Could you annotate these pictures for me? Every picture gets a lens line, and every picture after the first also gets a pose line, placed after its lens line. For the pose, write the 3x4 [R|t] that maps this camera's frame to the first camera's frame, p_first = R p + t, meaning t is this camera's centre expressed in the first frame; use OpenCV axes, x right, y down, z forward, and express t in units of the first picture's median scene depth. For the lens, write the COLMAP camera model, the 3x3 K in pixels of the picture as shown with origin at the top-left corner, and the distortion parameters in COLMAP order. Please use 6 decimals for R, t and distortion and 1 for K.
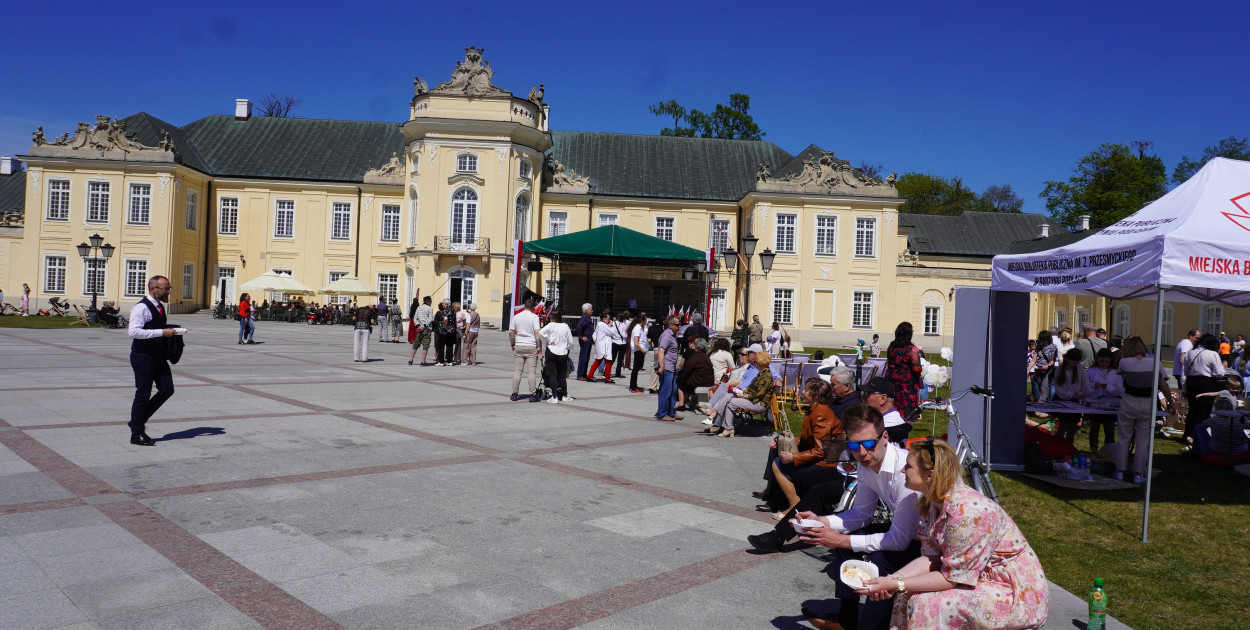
lens RADIAL K [[865.6, 0, 620.6], [0, 865.6, 320.8], [0, 0, 1]] dist [-0.068146, 0.001015]
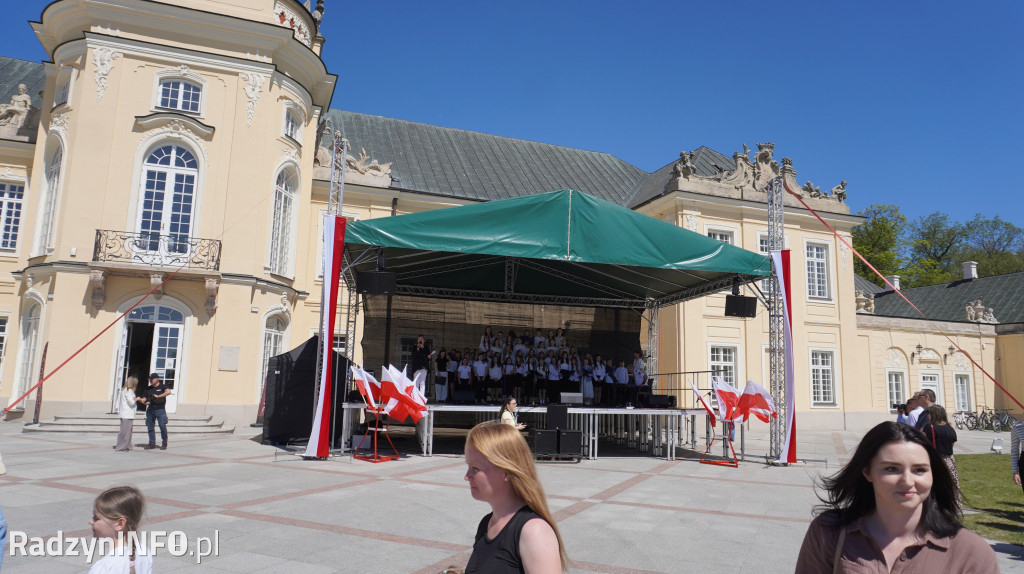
lens RADIAL K [[683.3, 0, 509.9], [0, 683.3, 287.4], [0, 0, 1]] dist [-0.056730, 0.036350]
pose [[0.944555, 0.030140, 0.326967, -0.120411], [0.015472, 0.990587, -0.136008, -0.014885], [-0.327989, 0.133526, 0.935197, 0.580540]]
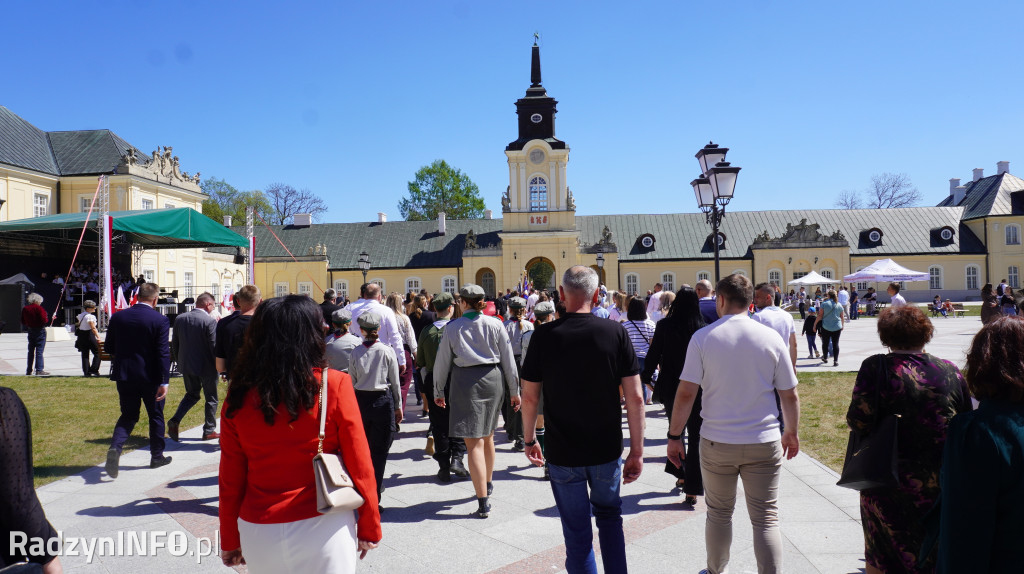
lens RADIAL K [[683.3, 0, 513.1], [0, 683.3, 297.8], [0, 0, 1]] dist [-0.056730, 0.036350]
pose [[0.078036, -0.044978, 0.995935, -0.600982], [0.017187, 0.998894, 0.043765, -0.031539], [-0.996802, 0.013702, 0.078723, 0.486616]]
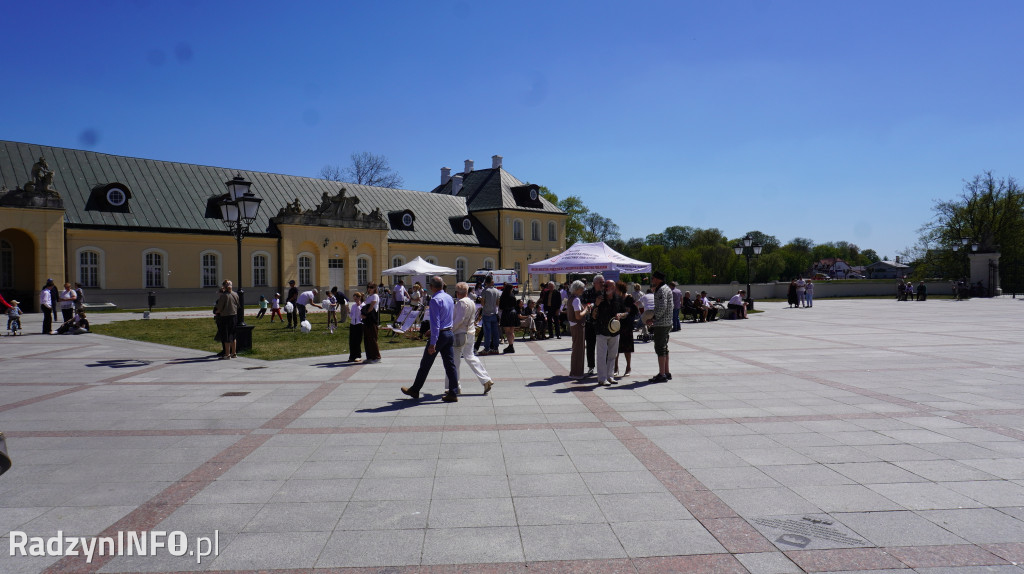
lens RADIAL K [[683.3, 0, 506.9], [0, 683.3, 290.7], [0, 0, 1]] dist [-0.056730, 0.036350]
pose [[-0.730886, -0.052185, 0.680502, -0.193652], [-0.034335, 0.998621, 0.039702, -0.018047], [-0.681635, 0.005653, -0.731670, 0.575752]]
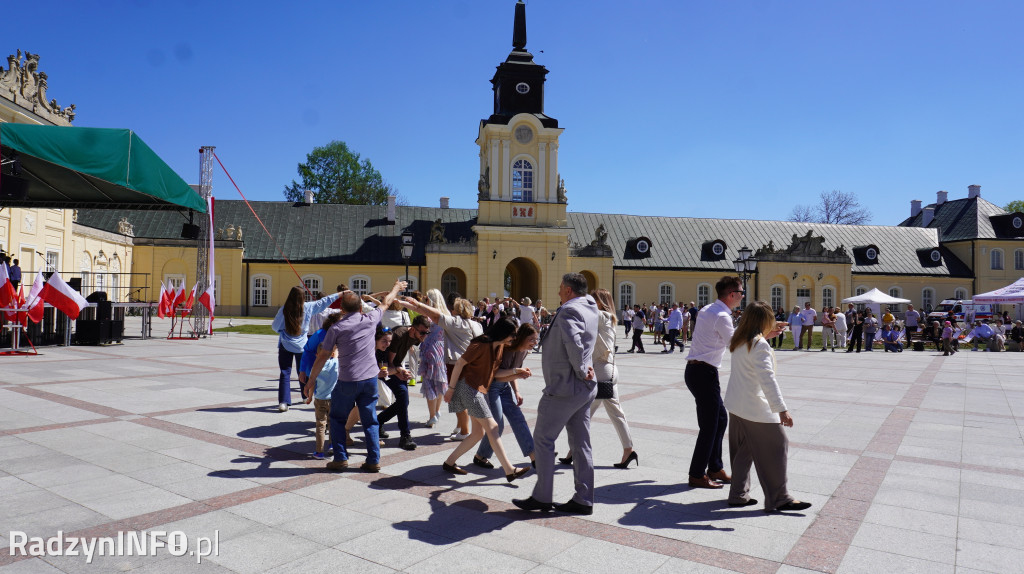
lens RADIAL K [[683.3, 0, 510.9], [0, 683.3, 292.6], [0, 0, 1]] dist [-0.056730, 0.036350]
pose [[-0.162431, -0.027658, 0.986332, -0.377177], [-0.028260, 0.999327, 0.023368, -0.022809], [-0.986315, -0.024078, -0.163103, 0.691373]]
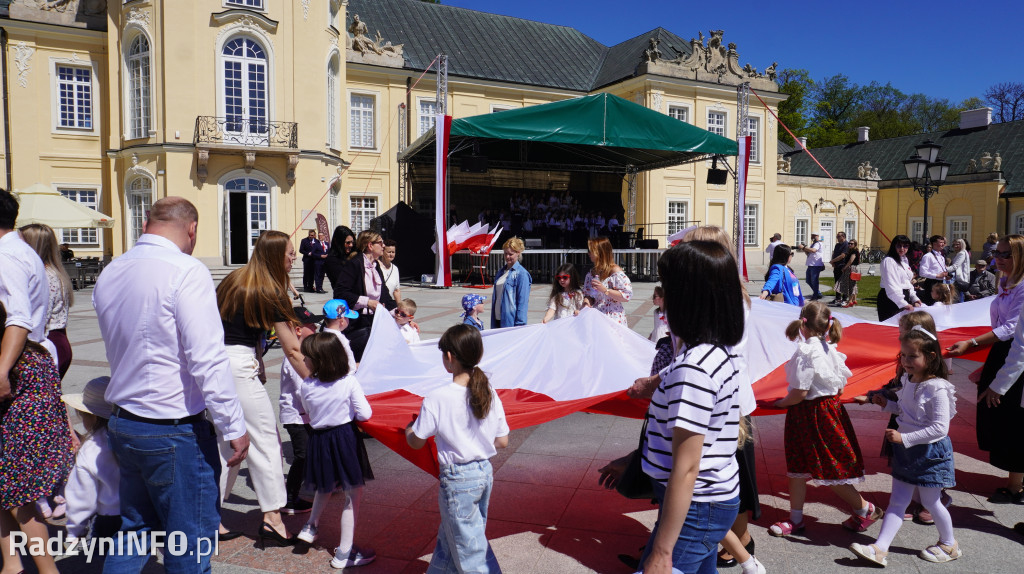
lens RADIAL K [[683.3, 0, 510.1], [0, 683.3, 286.8], [0, 0, 1]] dist [-0.056730, 0.036350]
pose [[0.891976, -0.071545, 0.446386, -0.233196], [0.037326, 0.995682, 0.084997, -0.018012], [-0.450540, -0.059153, 0.890795, 0.505189]]
